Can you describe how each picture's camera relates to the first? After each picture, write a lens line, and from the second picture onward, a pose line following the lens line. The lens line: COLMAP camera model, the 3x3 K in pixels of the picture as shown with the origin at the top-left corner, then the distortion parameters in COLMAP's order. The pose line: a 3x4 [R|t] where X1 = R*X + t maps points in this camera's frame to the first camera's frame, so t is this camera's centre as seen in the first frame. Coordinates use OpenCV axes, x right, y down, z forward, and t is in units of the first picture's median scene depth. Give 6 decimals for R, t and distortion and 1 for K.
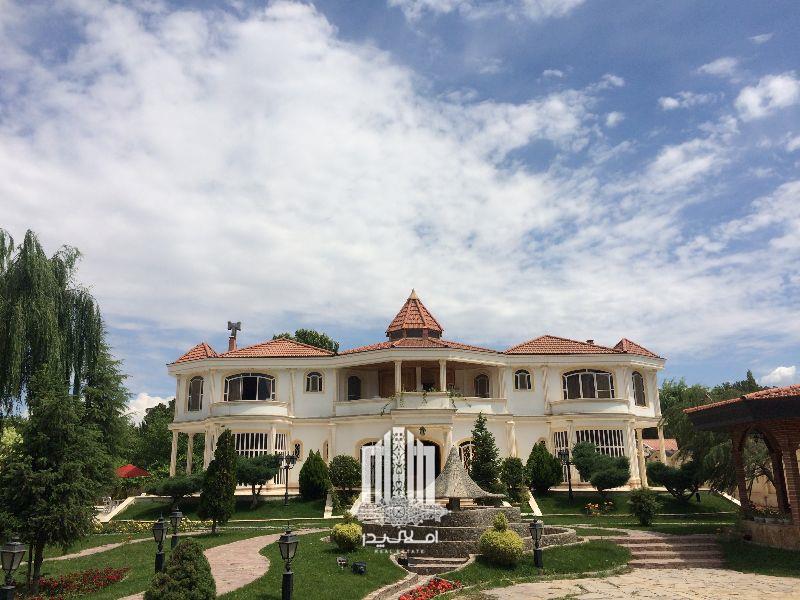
lens RADIAL K [[684.6, 0, 400.0], [0, 684.6, 300.0], [0, 0, 1]] dist [0.080363, -0.106890]
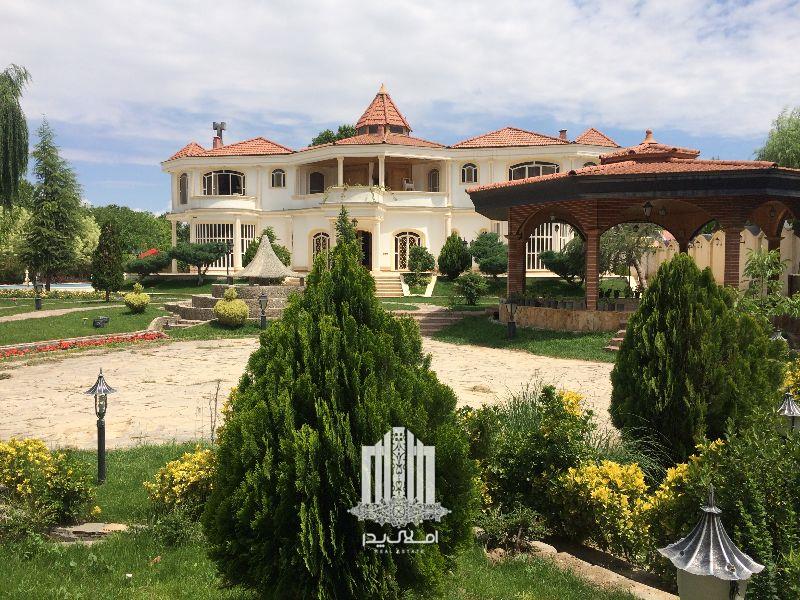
lens RADIAL K [[684.6, 0, 400.0], [0, 684.6, 300.0], [0, 0, 1]] dist [0.080363, -0.106890]
pose [[0.975972, 0.025438, -0.216406, 0.325160], [0.039633, 0.955871, 0.291101, -0.007102], [0.214261, -0.292684, 0.931895, -0.040897]]
